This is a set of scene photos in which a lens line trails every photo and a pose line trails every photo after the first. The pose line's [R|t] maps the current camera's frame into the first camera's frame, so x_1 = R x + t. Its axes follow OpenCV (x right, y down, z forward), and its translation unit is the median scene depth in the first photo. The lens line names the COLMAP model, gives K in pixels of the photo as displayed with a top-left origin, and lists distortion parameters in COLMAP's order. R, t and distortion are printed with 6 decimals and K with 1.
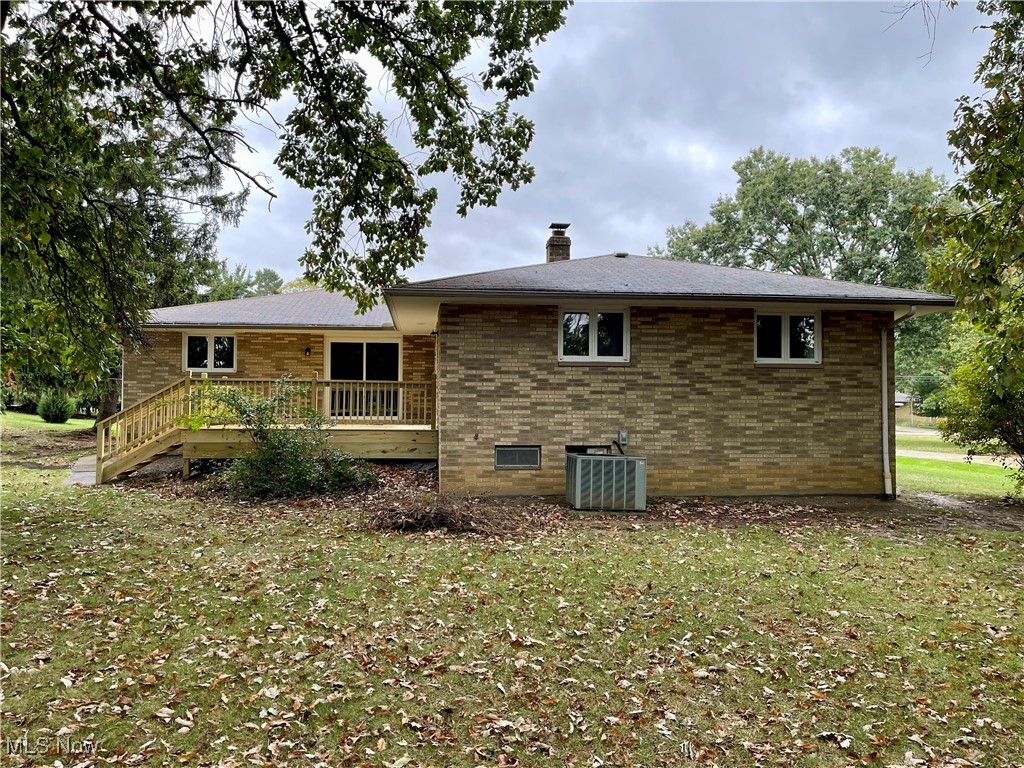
lens RADIAL K [[768.4, 0, 512.0], [0, 768.4, 384.0], [0, 0, 1]] dist [0.072221, -0.081901]
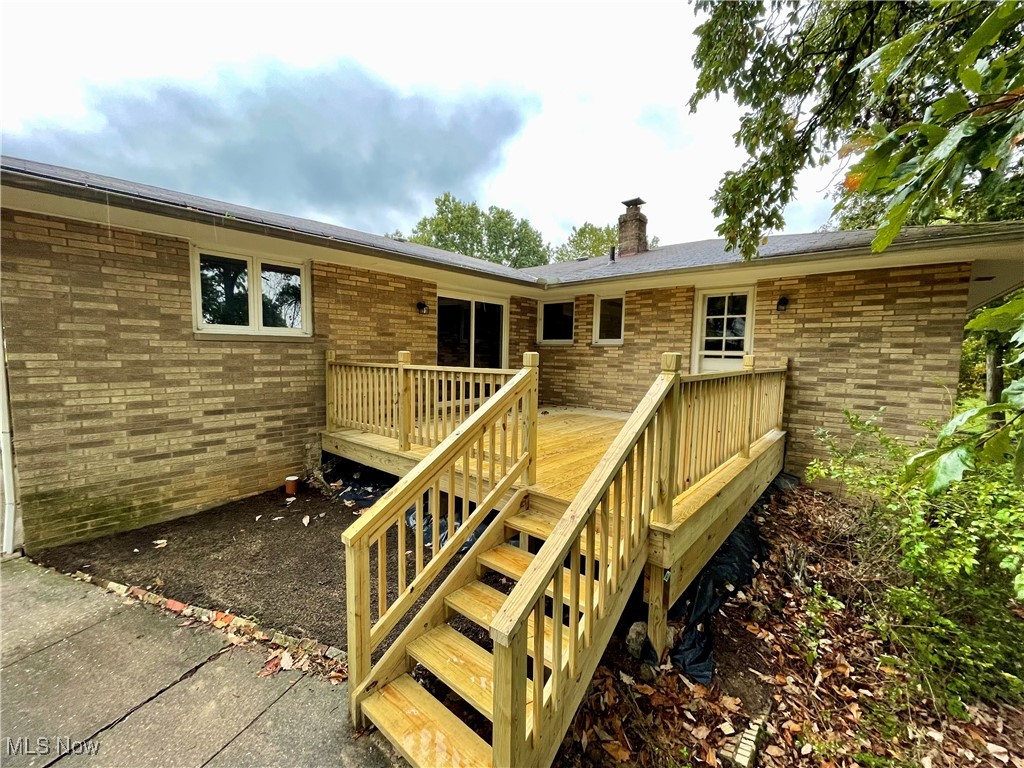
lens RADIAL K [[424.9, 0, 507.9], [0, 424.9, 387.4], [0, 0, 1]] dist [-0.001490, 0.000028]
pose [[0.715938, -0.053810, 0.696087, -0.464259], [-0.018994, 0.995155, 0.096465, -0.011121], [-0.697905, -0.082285, 0.711448, 0.691456]]
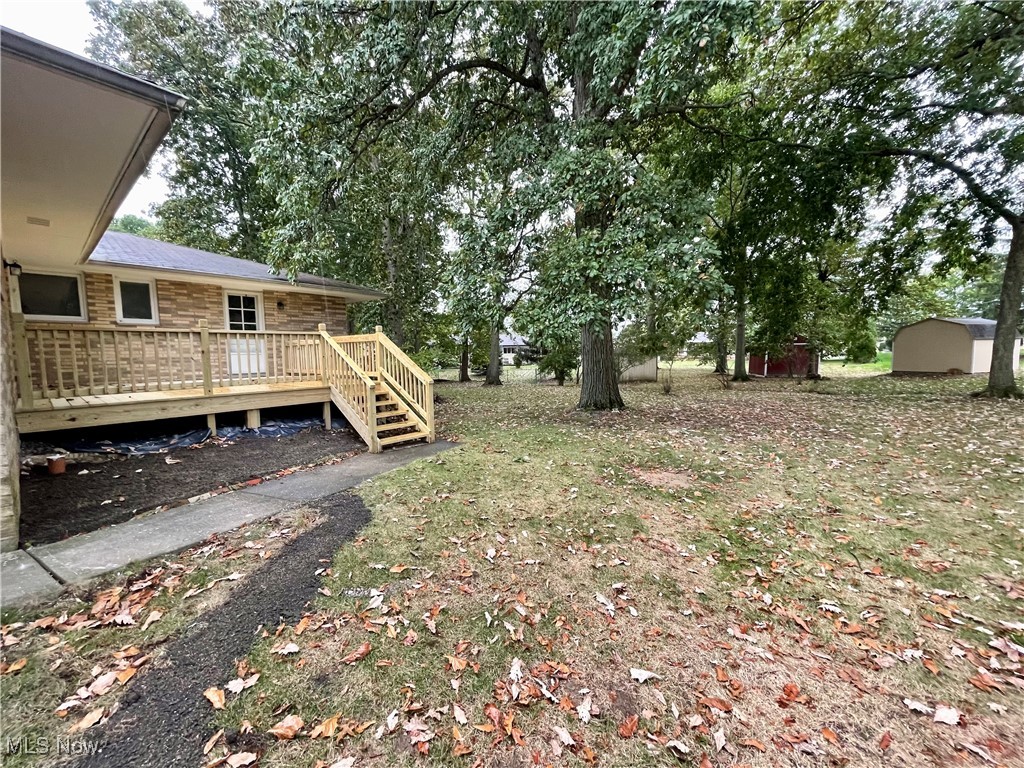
lens RADIAL K [[424.9, 0, 507.9], [0, 424.9, 387.4], [0, 0, 1]] dist [-0.001490, 0.000028]
pose [[-0.676116, -0.078257, 0.732627, -0.738146], [-0.018478, 0.995832, 0.089319, 0.007089], [-0.736563, 0.046853, -0.674744, 0.948339]]
